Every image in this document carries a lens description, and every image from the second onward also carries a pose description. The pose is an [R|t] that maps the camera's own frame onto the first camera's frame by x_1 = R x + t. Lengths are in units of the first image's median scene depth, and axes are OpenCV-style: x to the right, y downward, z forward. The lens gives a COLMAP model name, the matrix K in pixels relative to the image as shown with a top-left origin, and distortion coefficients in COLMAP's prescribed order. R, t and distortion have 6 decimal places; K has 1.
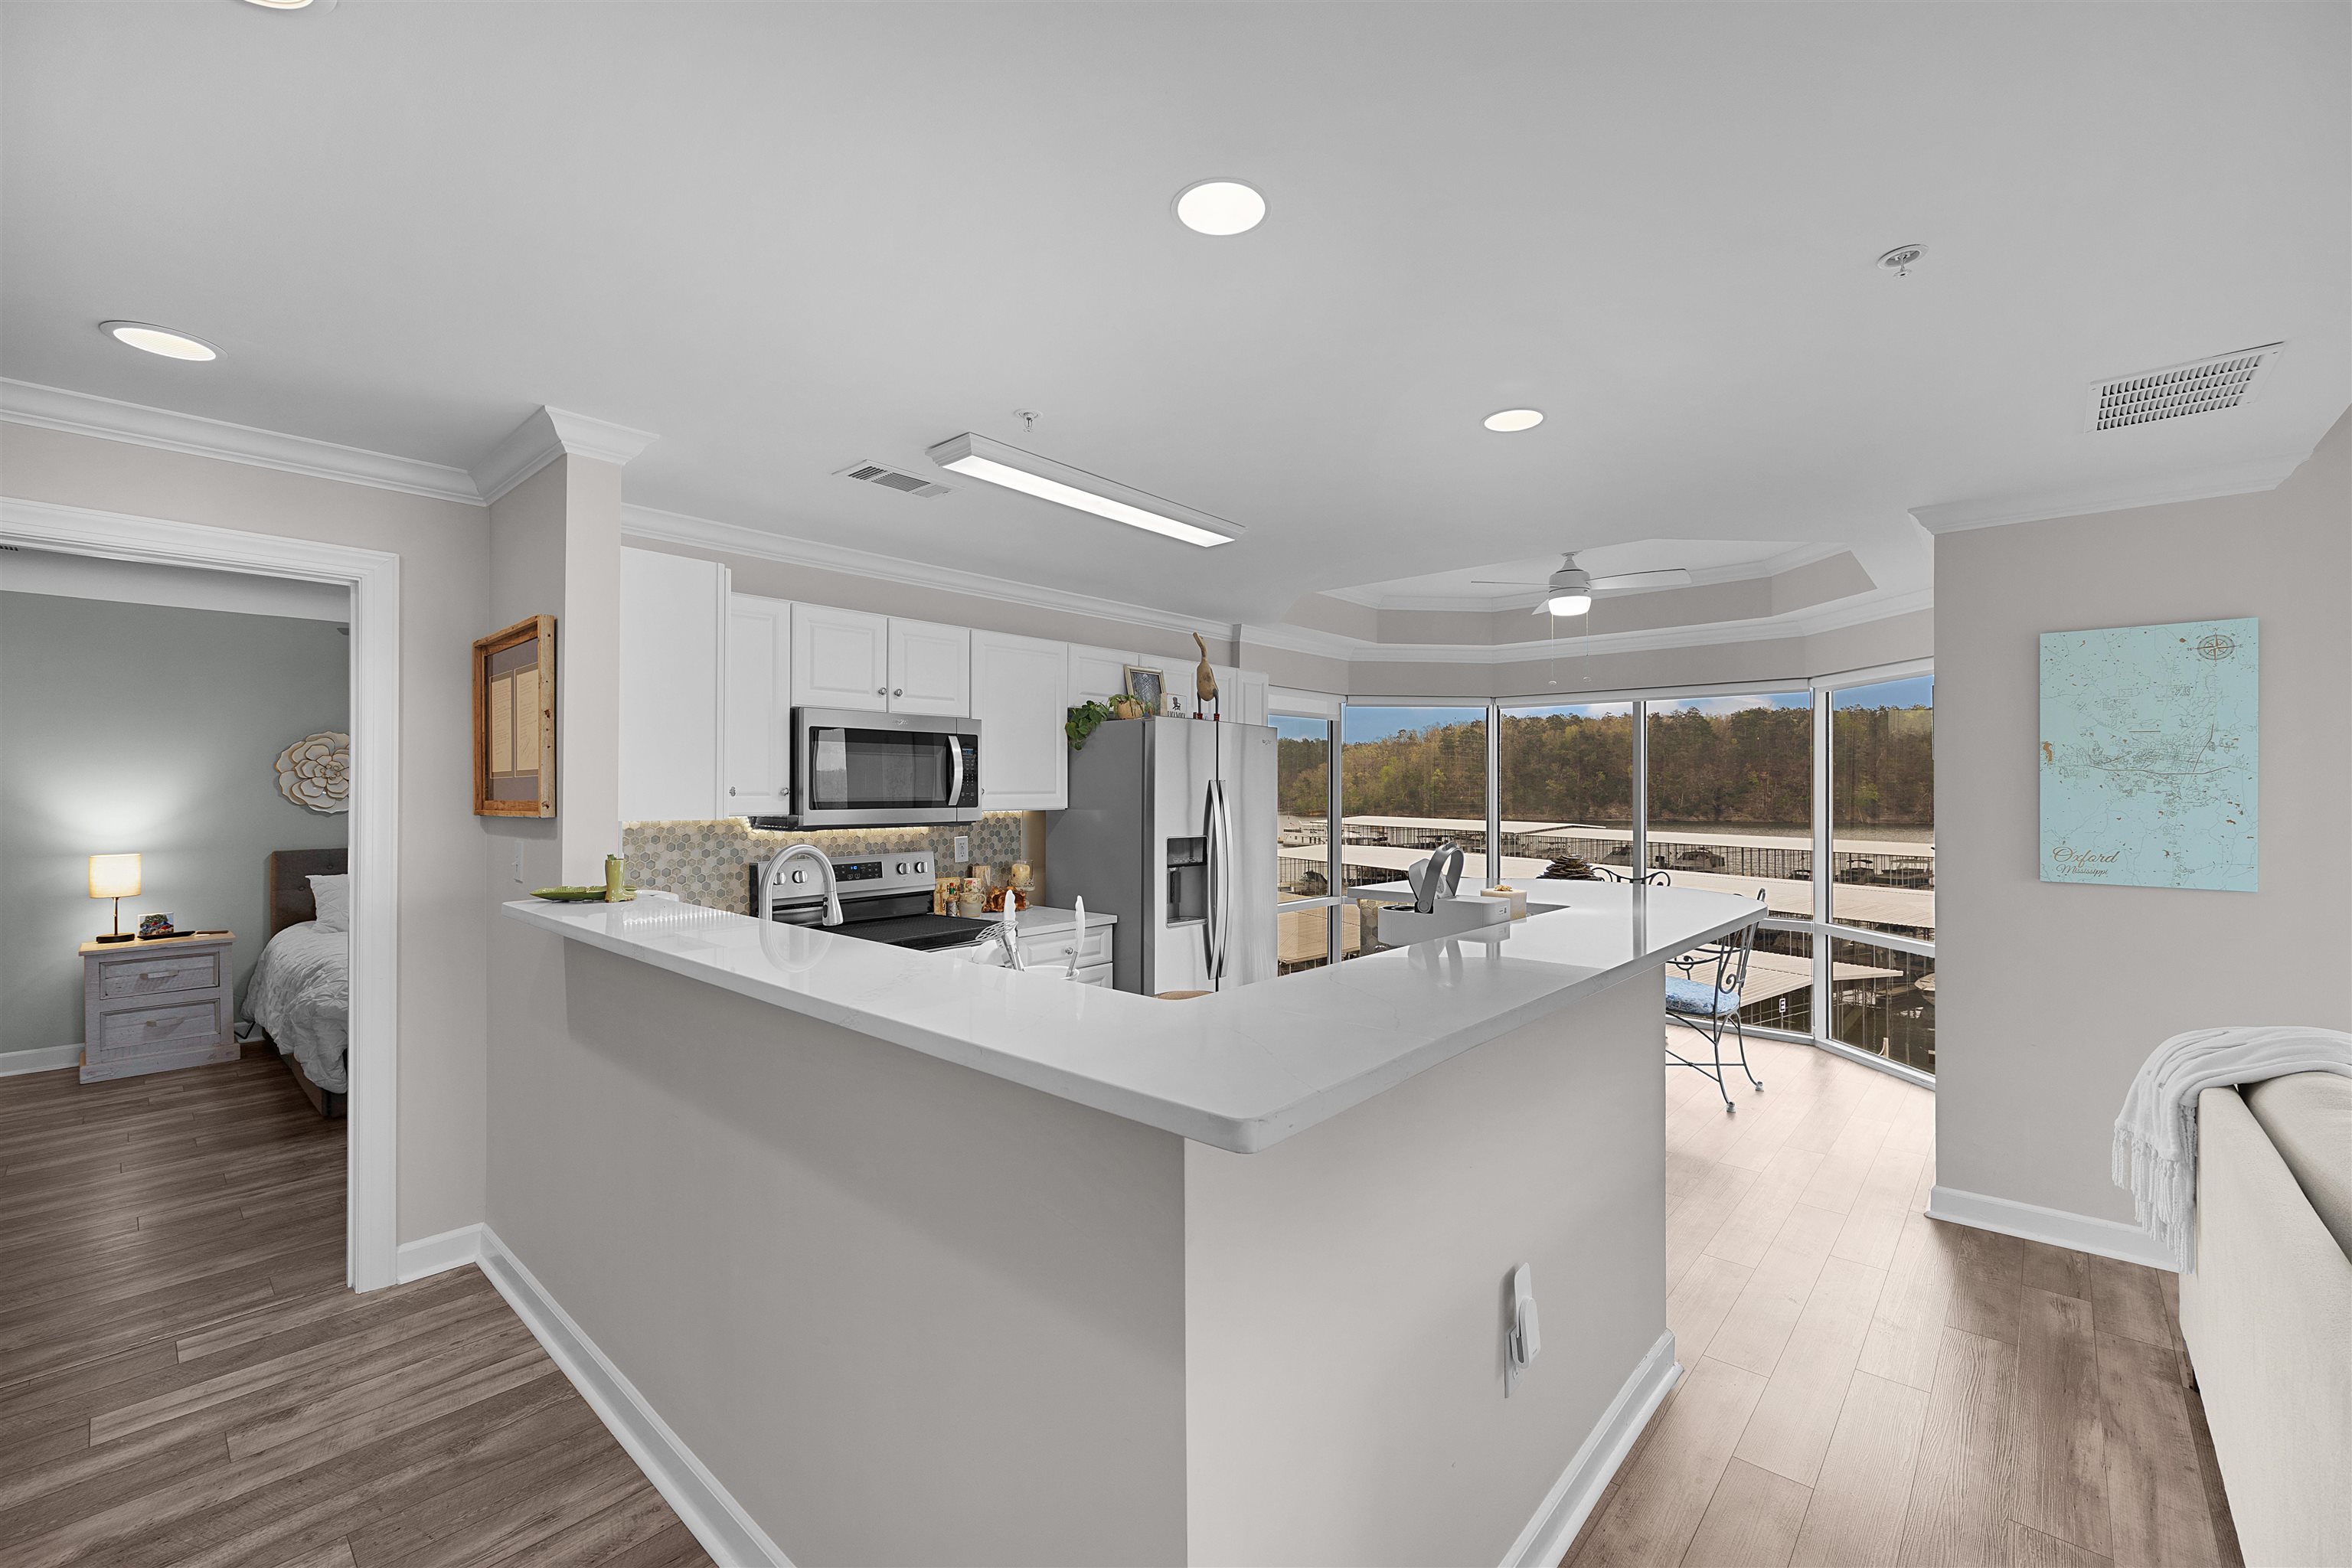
lens RADIAL K [[968.6, 0, 1176.0], [0, 968.6, 784.0], [0, 0, 1]] dist [0.001117, 0.000400]
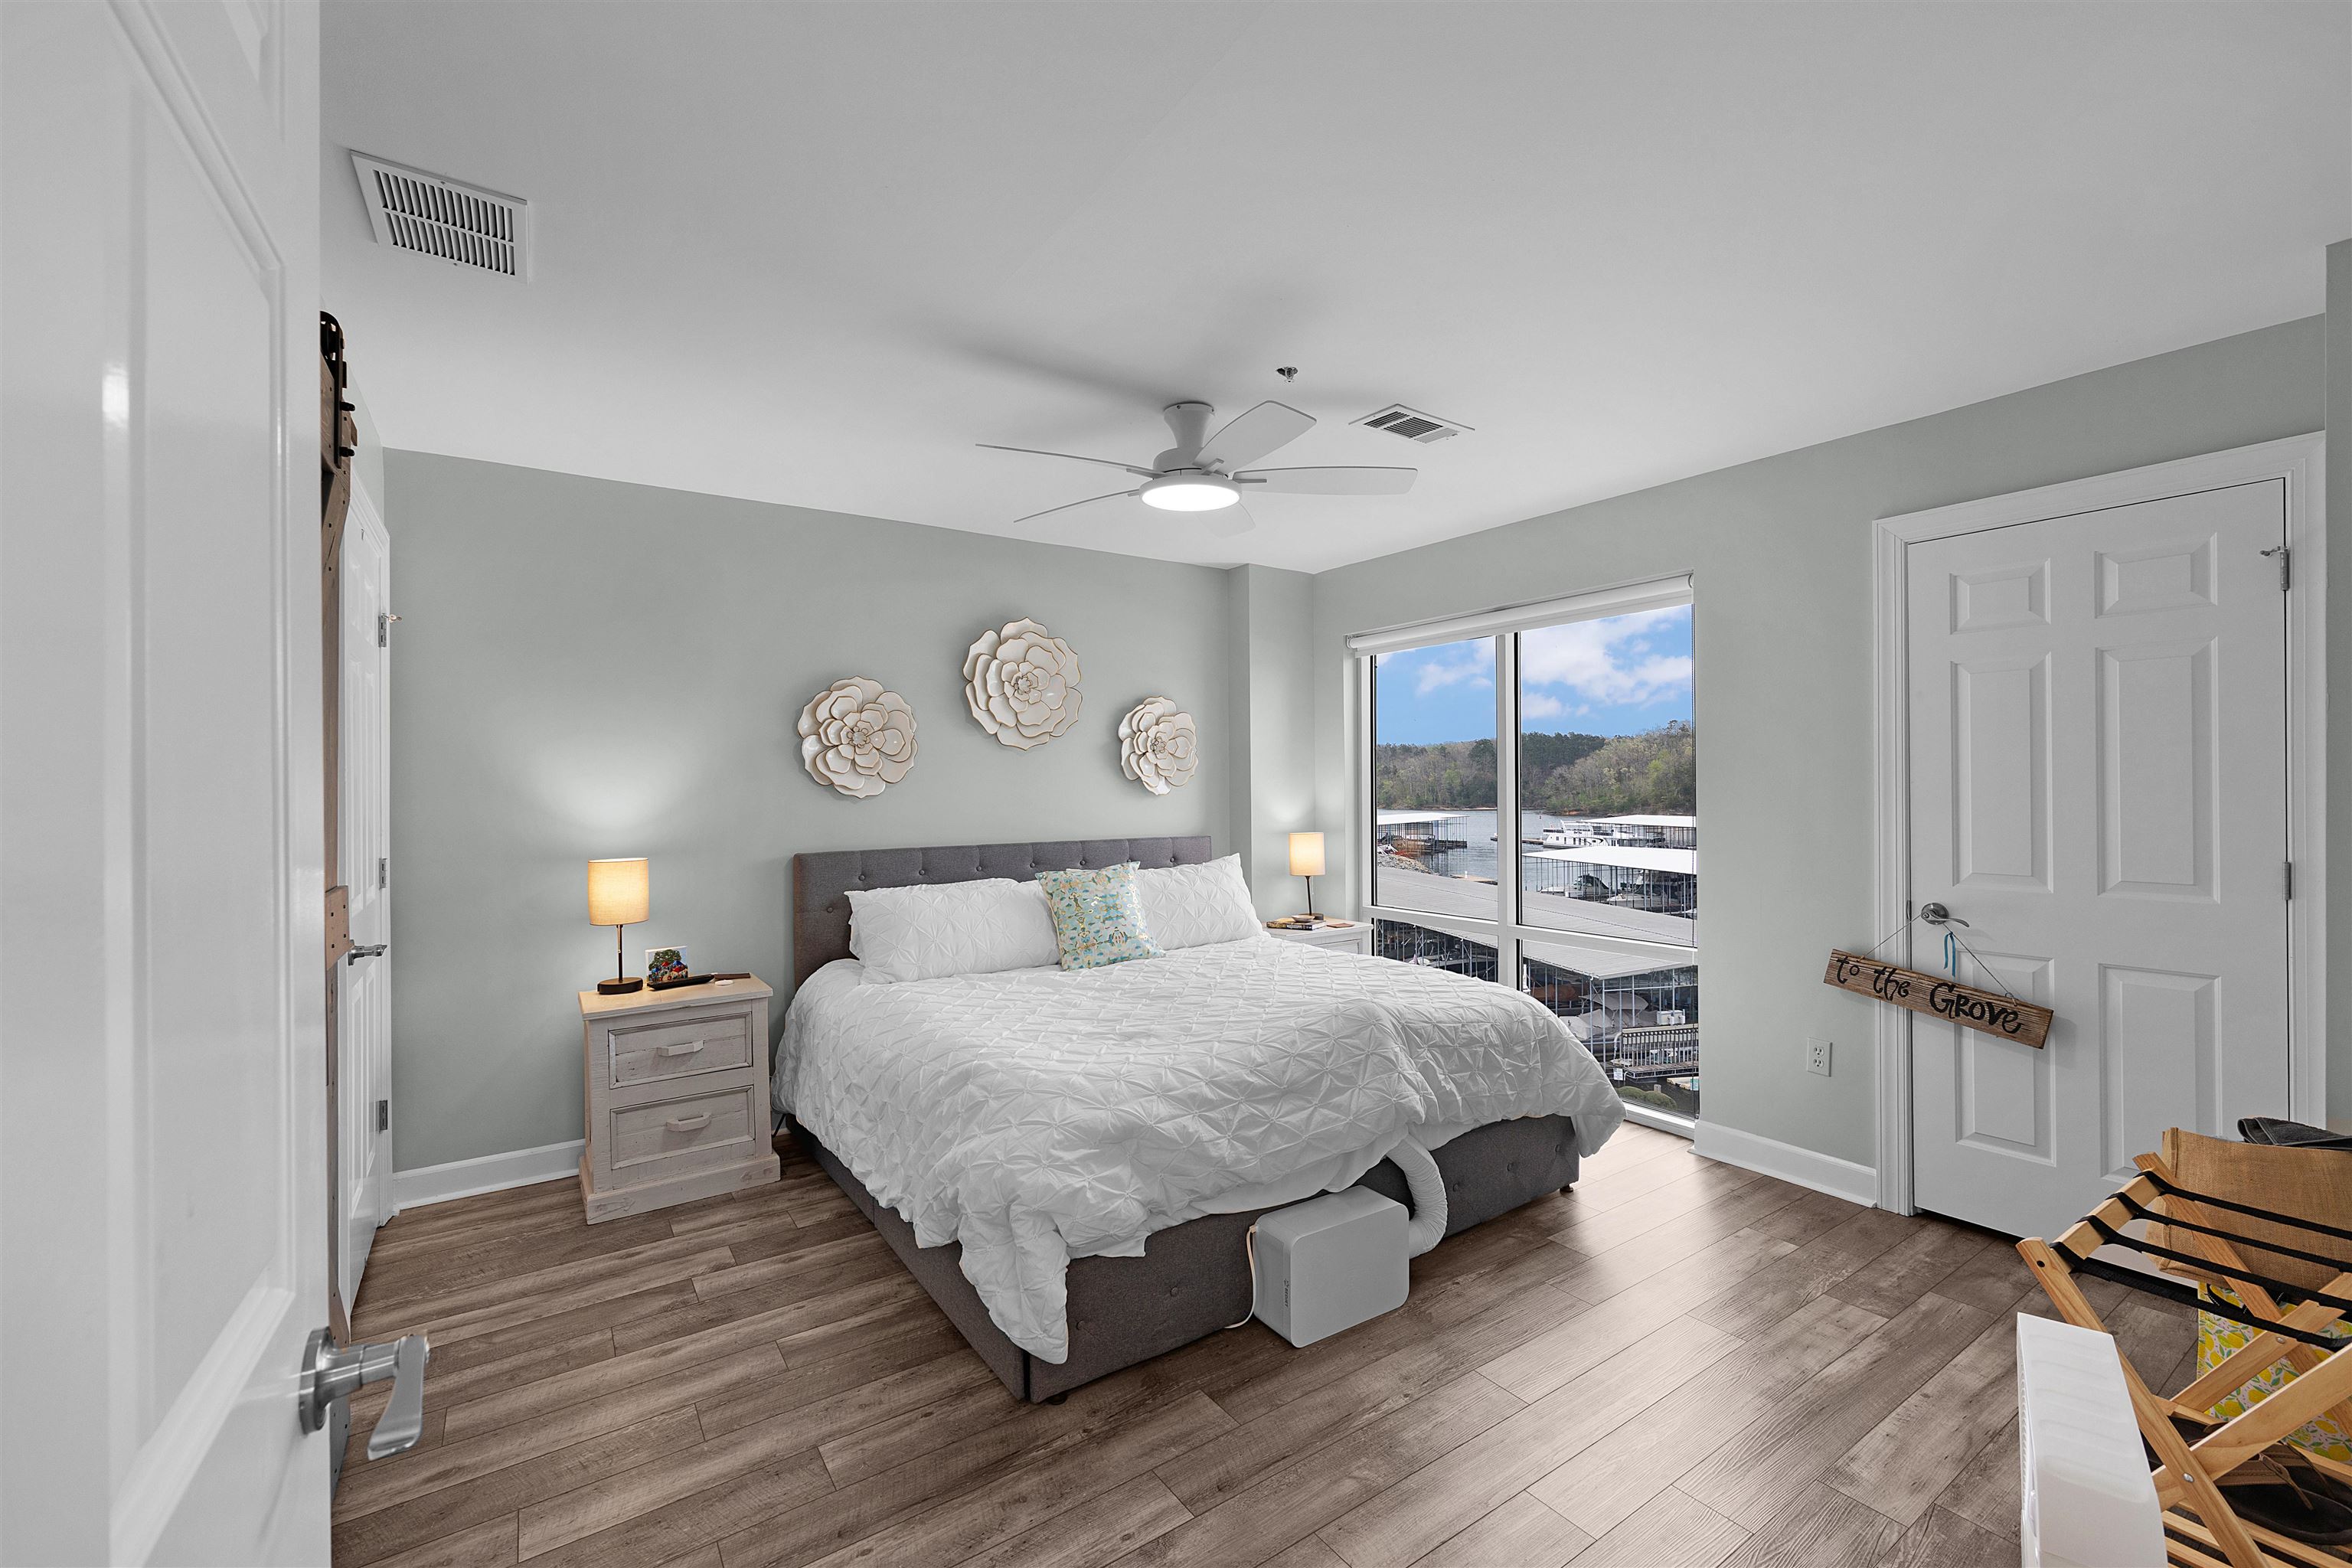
lens RADIAL K [[972.2, 0, 1176.0], [0, 972.2, 784.0], [0, 0, 1]] dist [-0.002403, -0.000002]
pose [[0.970134, -0.010497, -0.242343, -0.552337], [0.010547, 0.999944, -0.001092, 0.026448], [0.242341, -0.001496, 0.970190, 0.442303]]
